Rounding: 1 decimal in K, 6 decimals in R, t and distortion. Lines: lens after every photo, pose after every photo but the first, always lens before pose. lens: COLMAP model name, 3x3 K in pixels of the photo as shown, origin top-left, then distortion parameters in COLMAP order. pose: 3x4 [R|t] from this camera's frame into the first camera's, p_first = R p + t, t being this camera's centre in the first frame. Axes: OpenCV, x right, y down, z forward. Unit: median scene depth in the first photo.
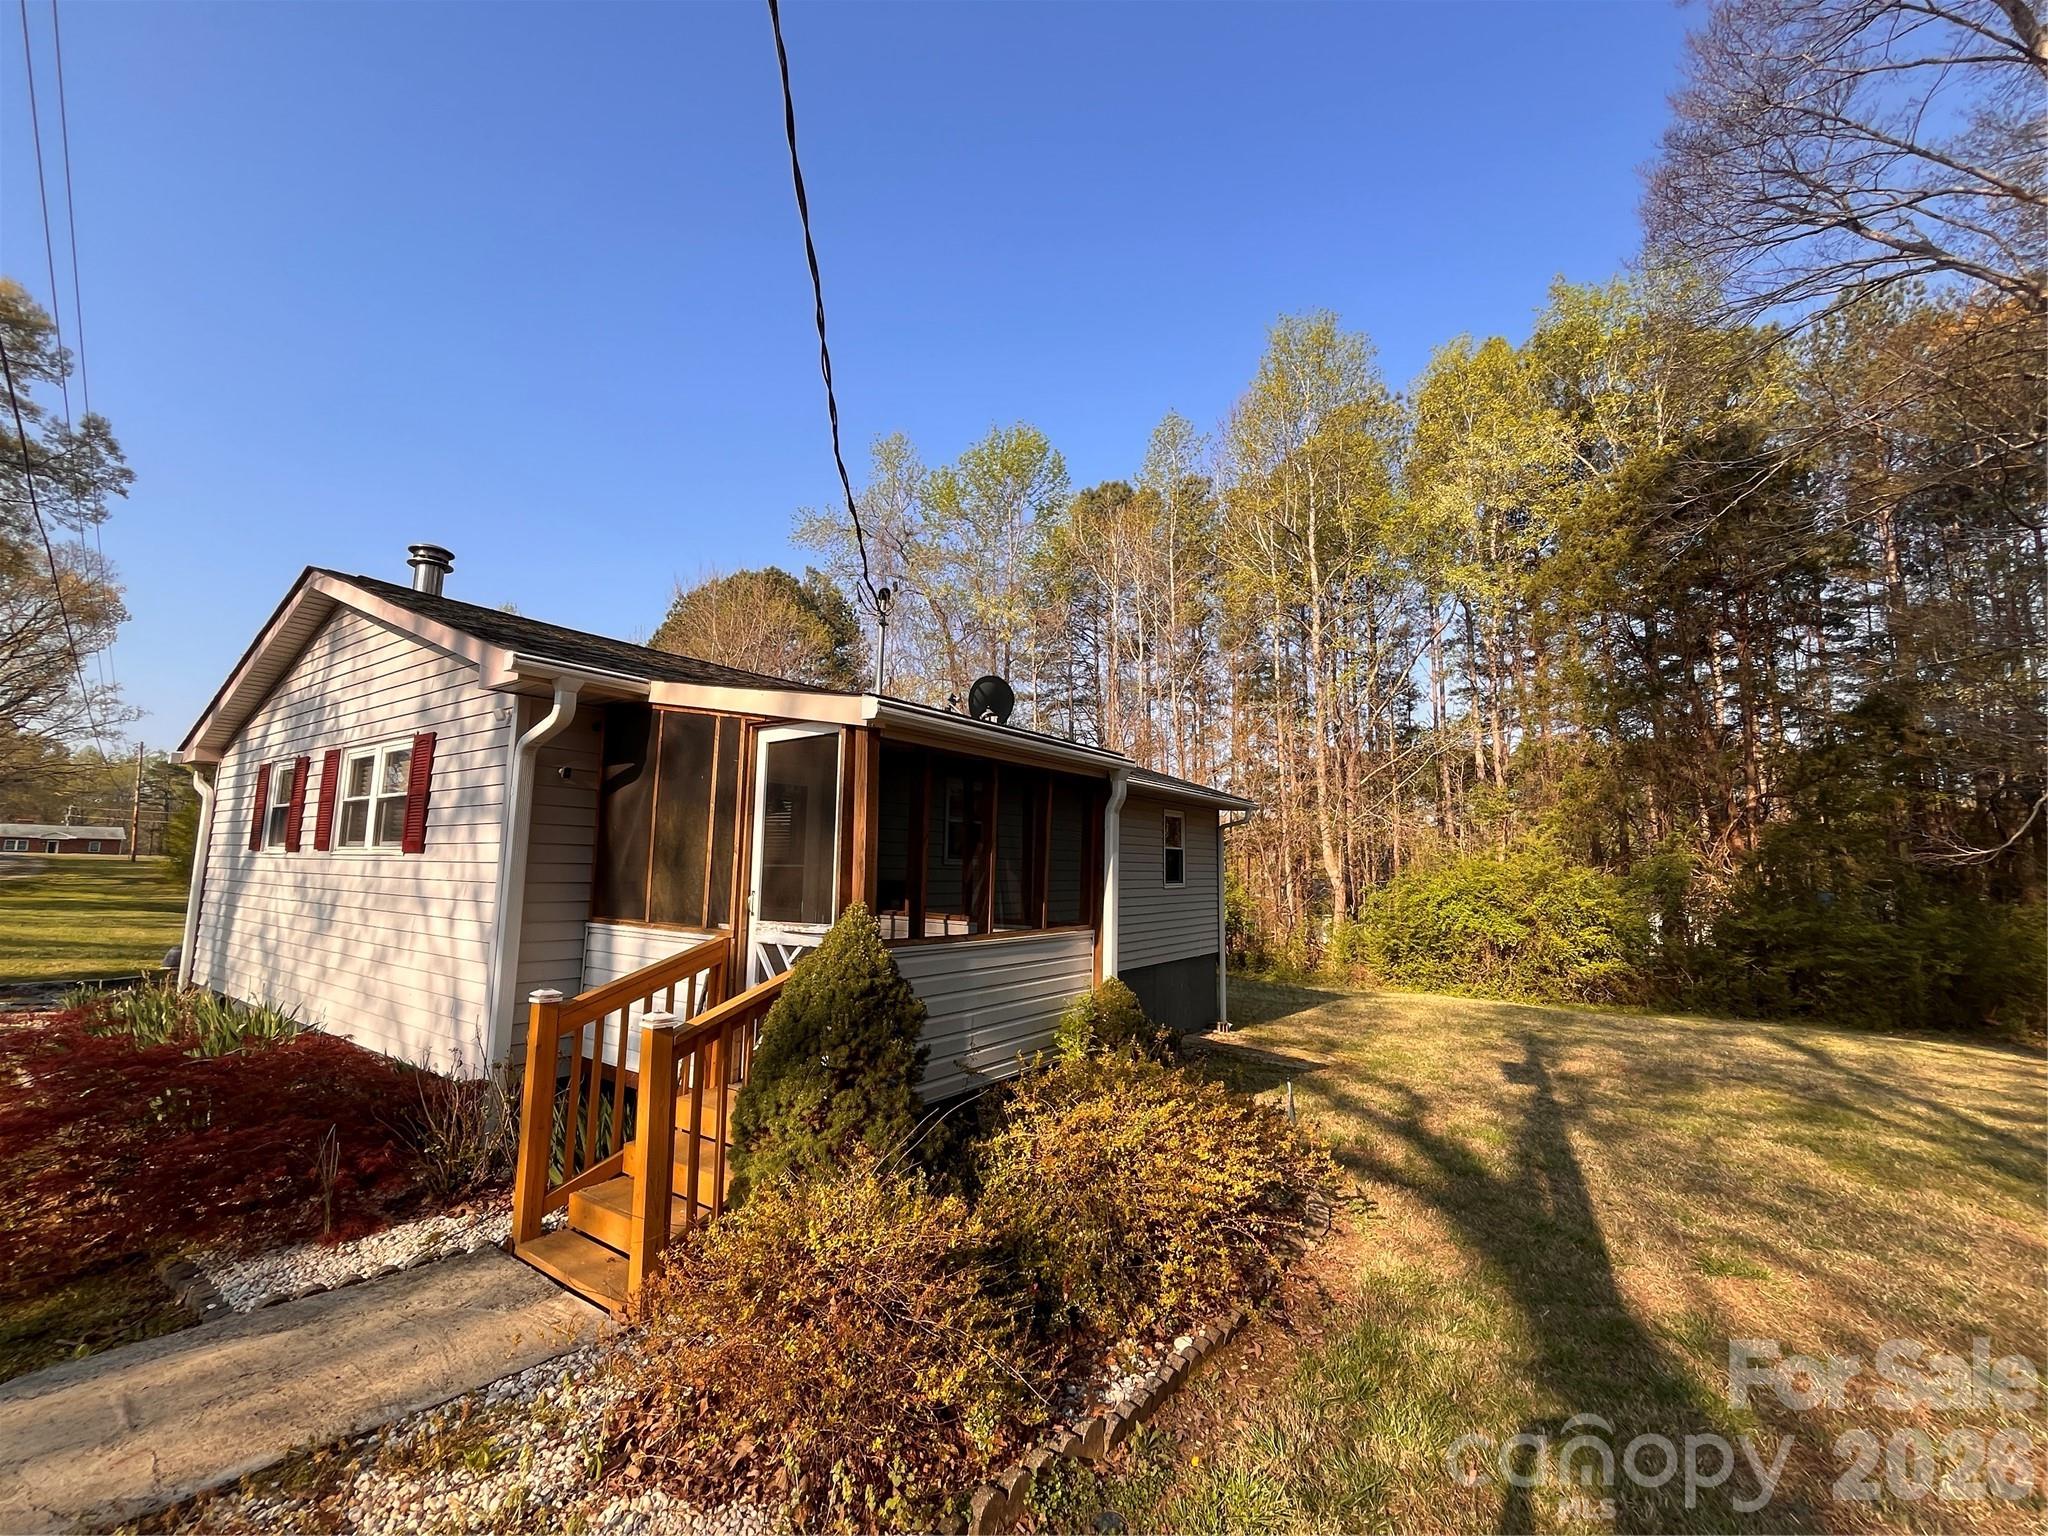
lens RADIAL K [[834.7, 0, 1029.5], [0, 834.7, 766.5], [0, 0, 1]] dist [-0.002638, 0.000119]
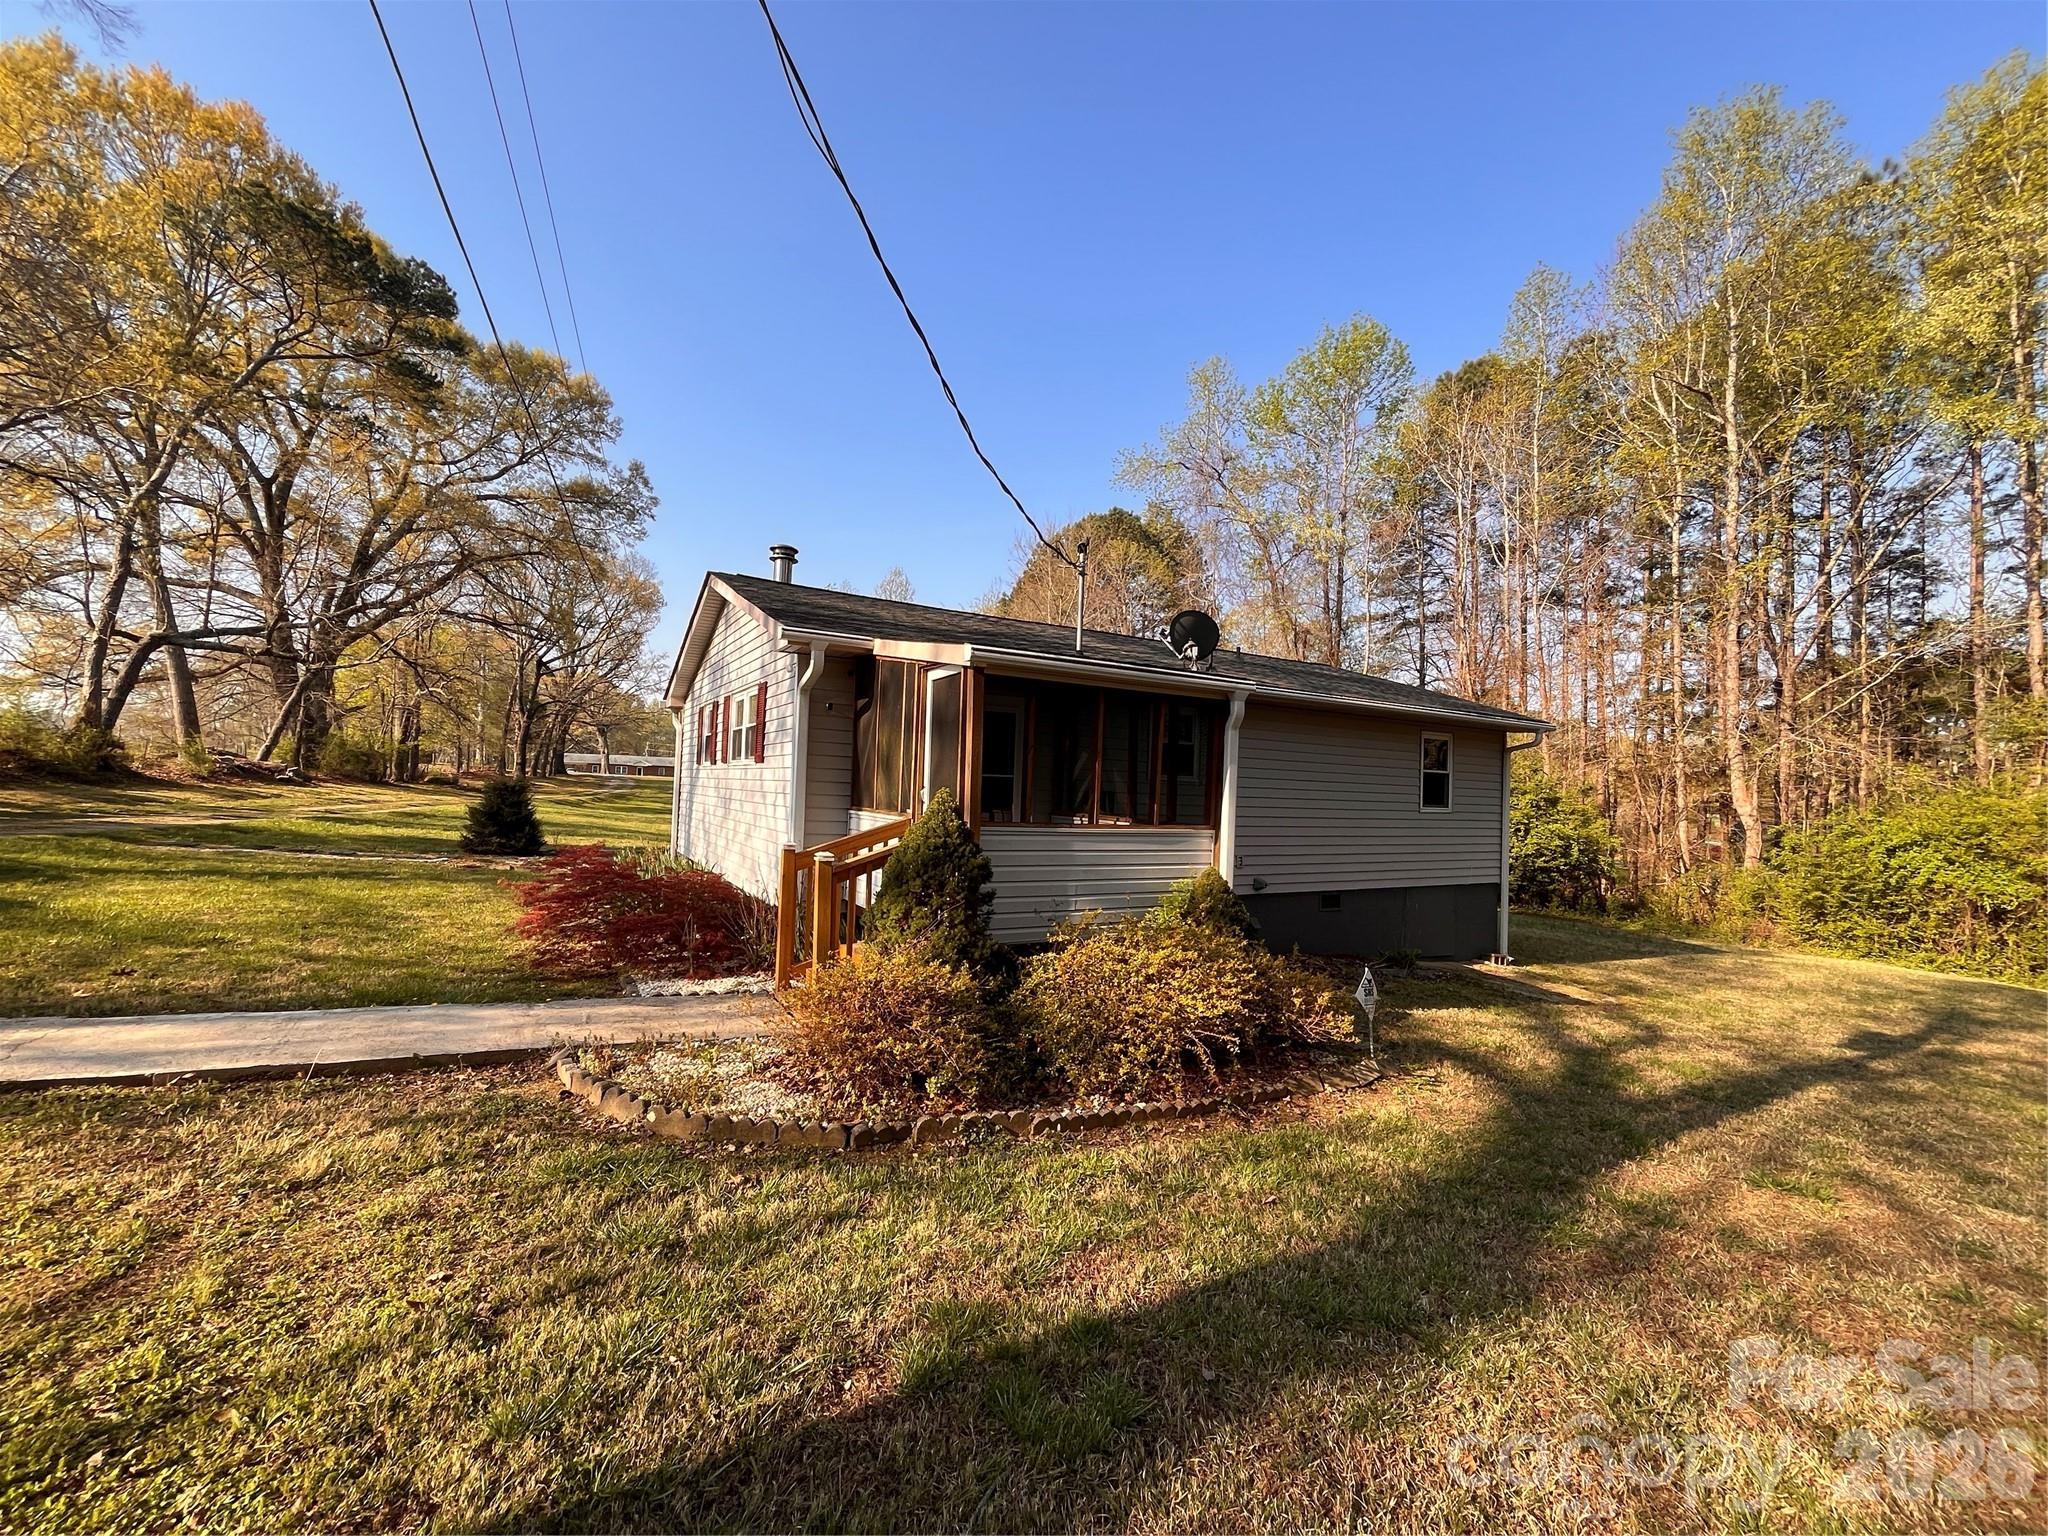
lens RADIAL K [[834.7, 0, 1025.5], [0, 834.7, 764.0], [0, 0, 1]] dist [-0.002638, 0.000119]
pose [[0.907405, 0.003050, -0.420246, 0.261388], [0.030140, 0.996926, 0.072314, 0.009436], [0.419175, -0.078285, 0.904524, -0.125094]]
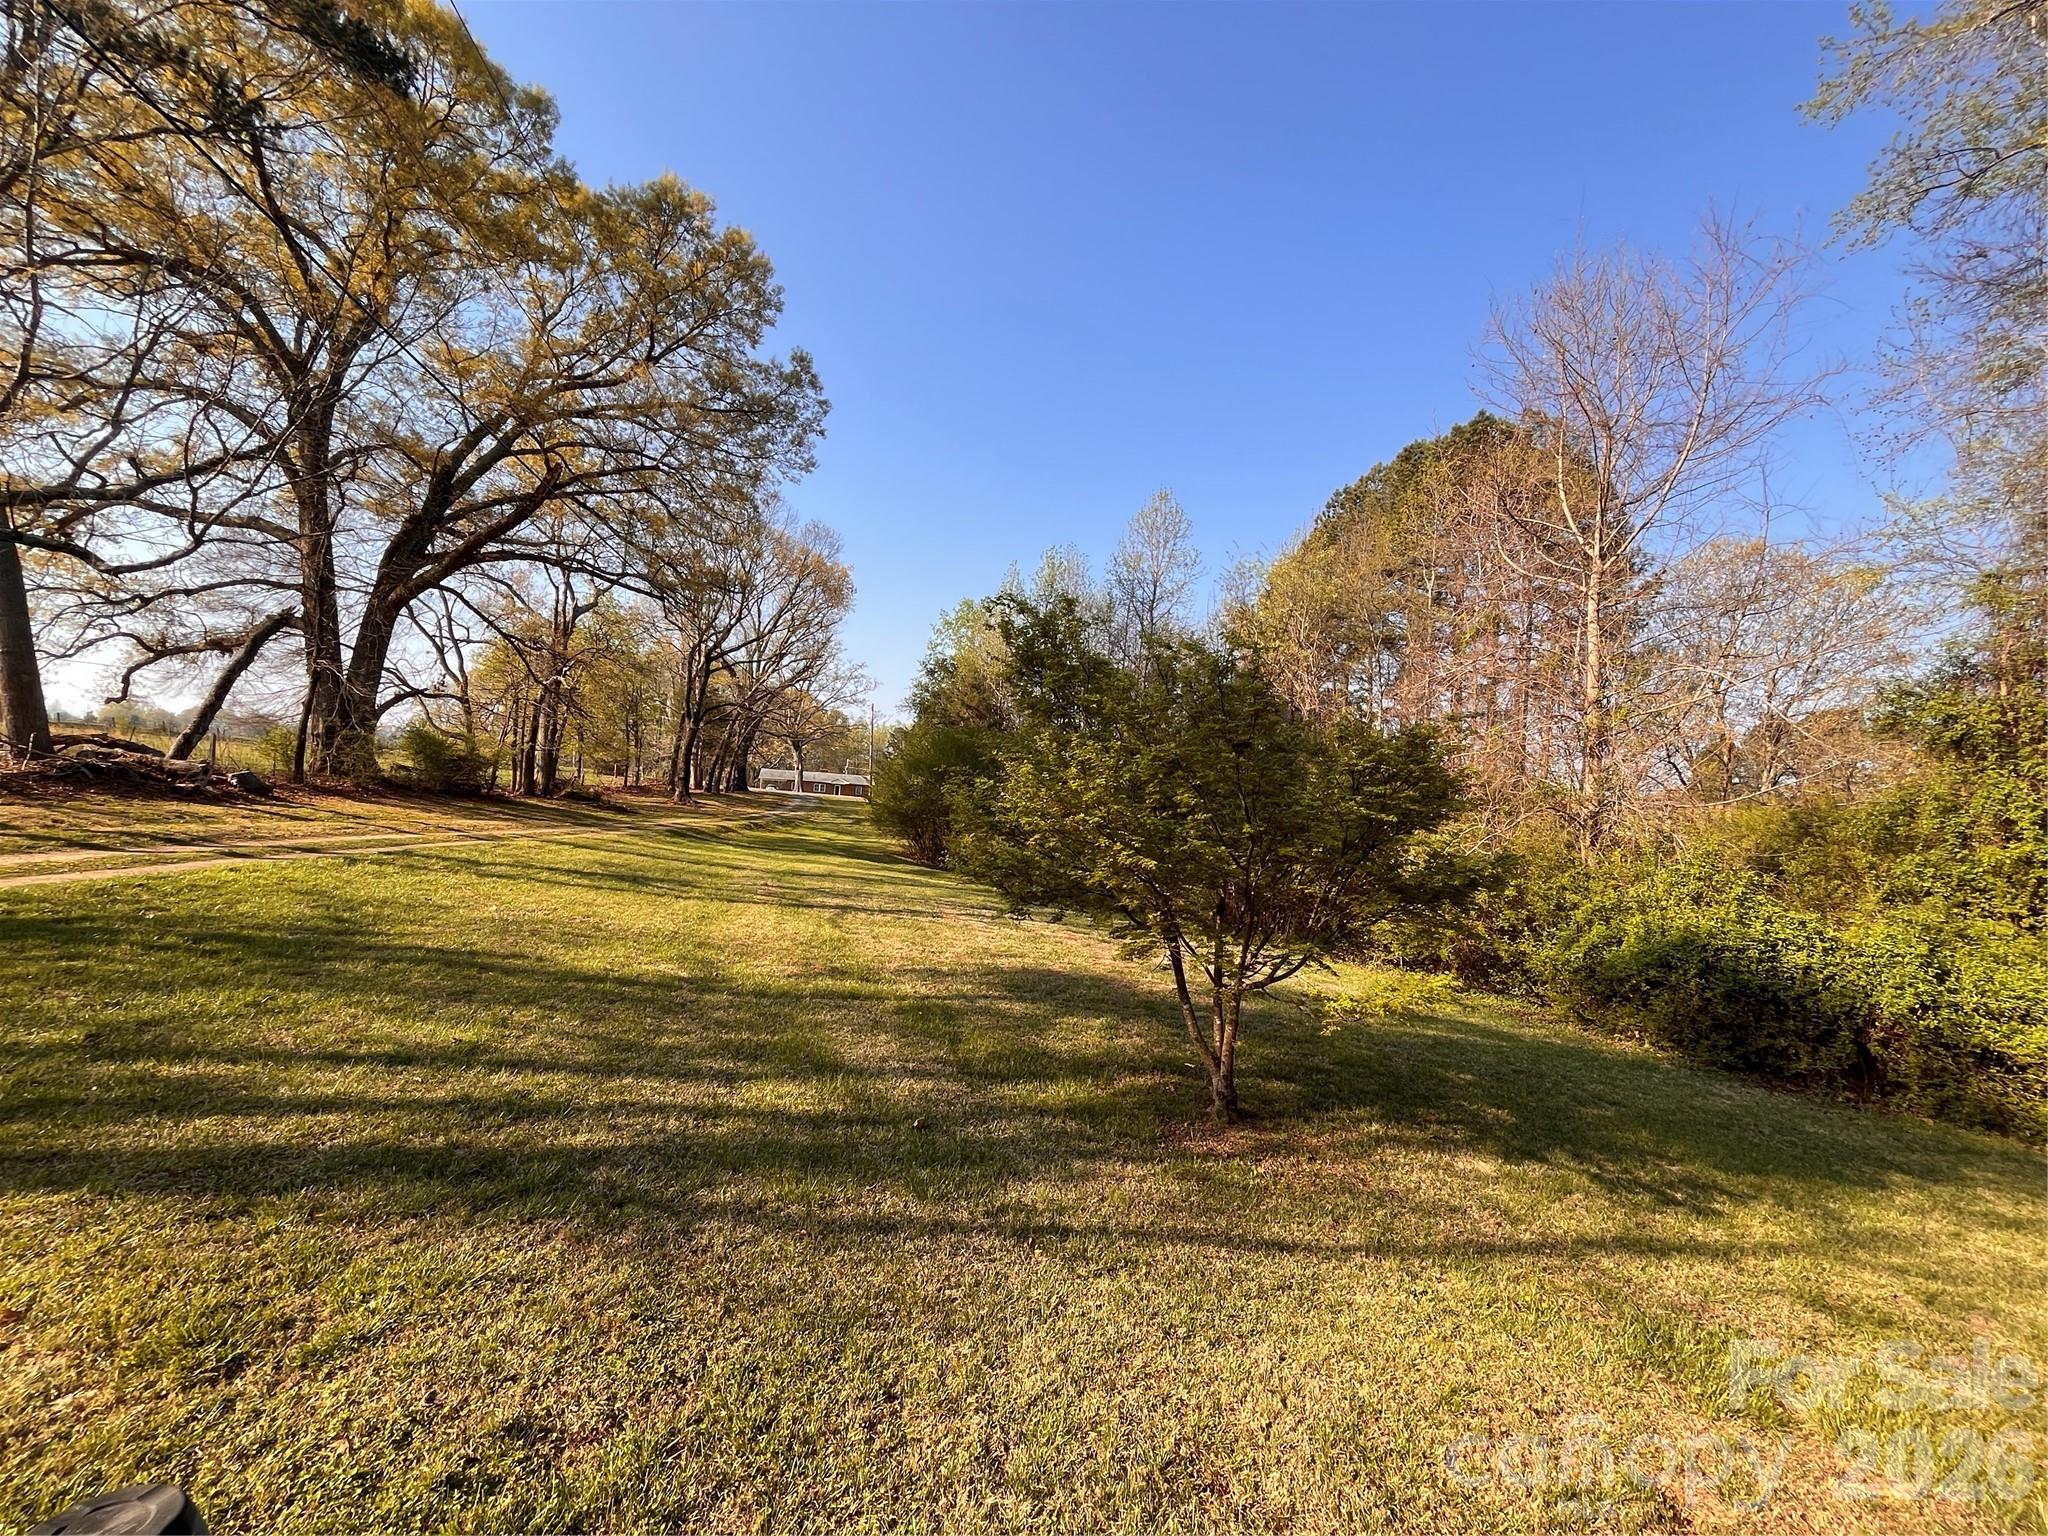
lens RADIAL K [[834.7, 0, 1029.3], [0, 834.7, 763.2], [0, 0, 1]] dist [-0.002638, 0.000119]
pose [[0.790327, 0.007345, -0.612641, -1.536380], [0.017735, 0.999235, 0.034859, 0.172592], [0.612429, -0.038415, 0.789592, 1.866045]]
